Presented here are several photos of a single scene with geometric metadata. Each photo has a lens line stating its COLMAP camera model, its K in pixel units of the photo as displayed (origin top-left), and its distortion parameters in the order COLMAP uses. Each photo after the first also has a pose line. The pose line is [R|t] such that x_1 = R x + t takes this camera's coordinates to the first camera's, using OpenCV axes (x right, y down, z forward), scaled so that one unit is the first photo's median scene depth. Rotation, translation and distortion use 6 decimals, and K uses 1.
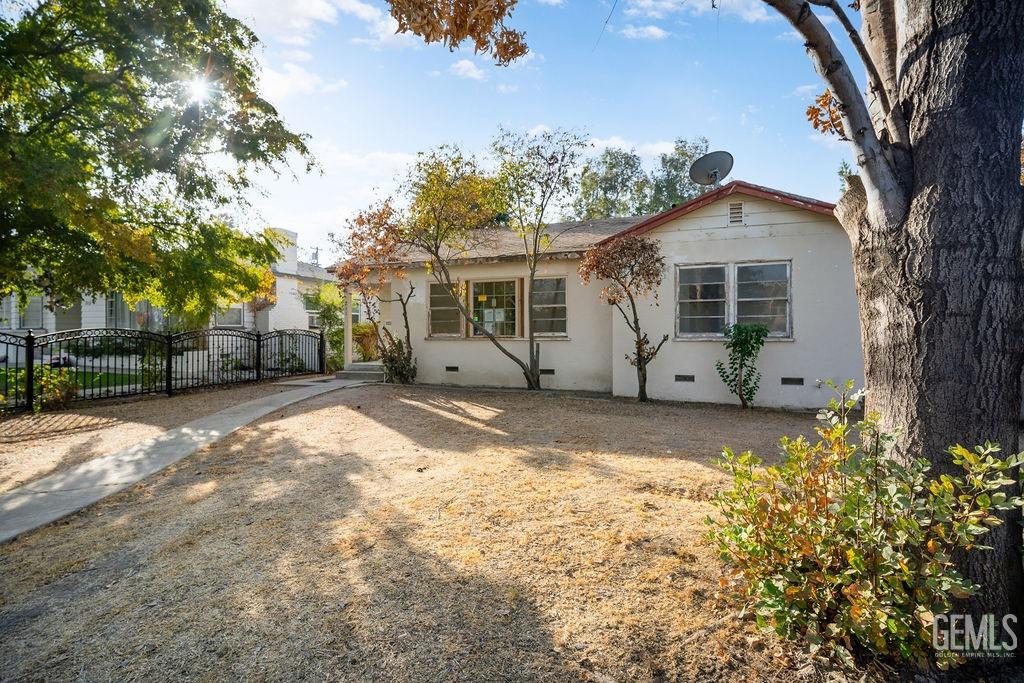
lens RADIAL K [[447.7, 0, 510.8], [0, 447.7, 337.7], [0, 0, 1]] dist [-0.002935, -0.000395]
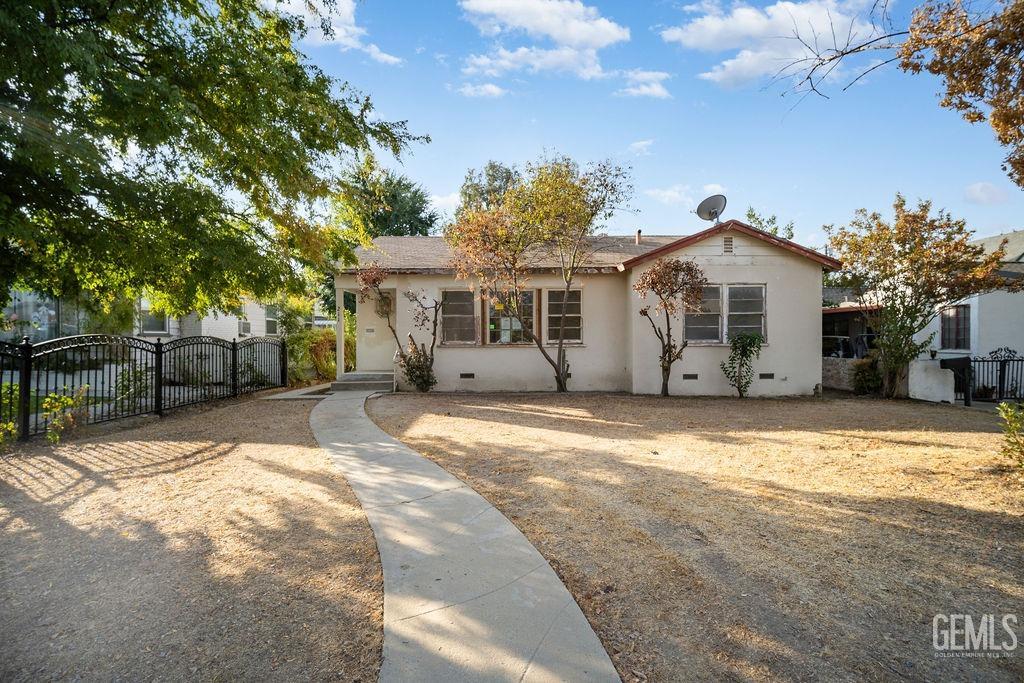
lens RADIAL K [[447.7, 0, 473.5], [0, 447.7, 348.3], [0, 0, 1]] dist [-0.002935, -0.000395]
pose [[0.939497, -0.005624, 0.342512, -0.519542], [0.006199, 0.999981, -0.000582, 0.008941], [-0.342502, 0.002670, 0.939513, 0.049326]]
